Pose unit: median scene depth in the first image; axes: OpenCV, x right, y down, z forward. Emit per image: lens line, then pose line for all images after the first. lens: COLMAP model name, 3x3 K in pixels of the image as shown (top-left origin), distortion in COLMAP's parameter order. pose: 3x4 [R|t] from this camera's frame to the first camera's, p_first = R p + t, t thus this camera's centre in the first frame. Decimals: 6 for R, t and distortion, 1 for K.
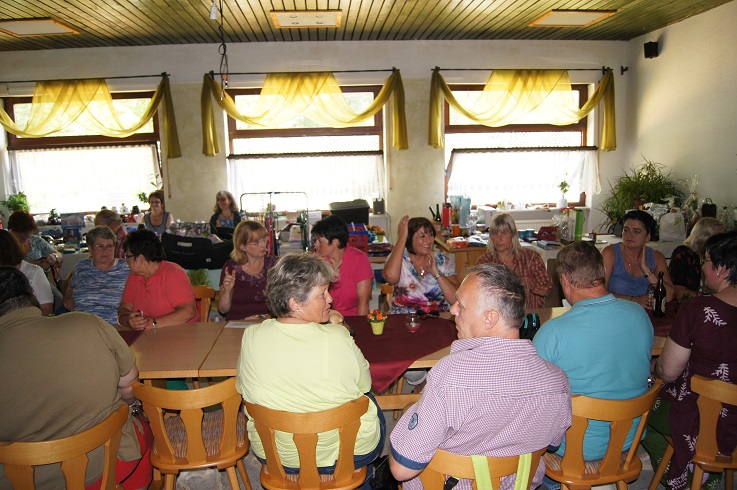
lens RADIAL K [[570.6, 0, 351.7], [0, 570.6, 248.5], [0, 0, 1]] dist [-0.073710, 0.004219]
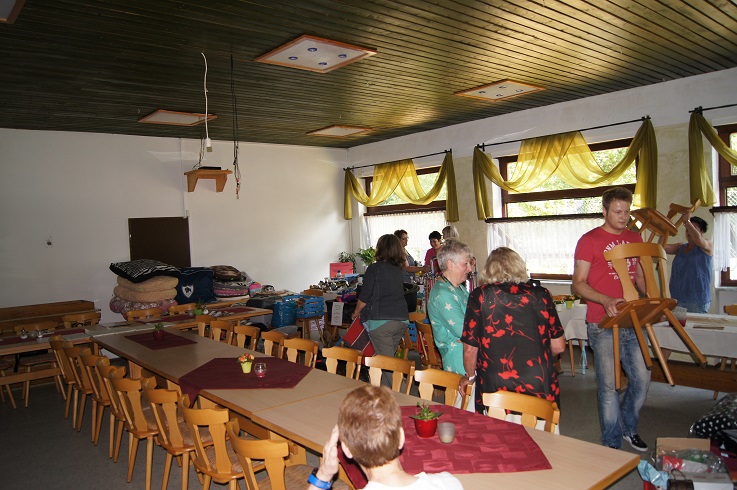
lens RADIAL K [[570.6, 0, 358.9], [0, 570.6, 251.7], [0, 0, 1]] dist [-0.073710, 0.004219]
pose [[0.597466, 0.030290, -0.801322, 0.505800], [-0.096017, 0.994799, -0.033987, -0.041985], [0.796125, 0.097247, 0.597267, 0.161689]]
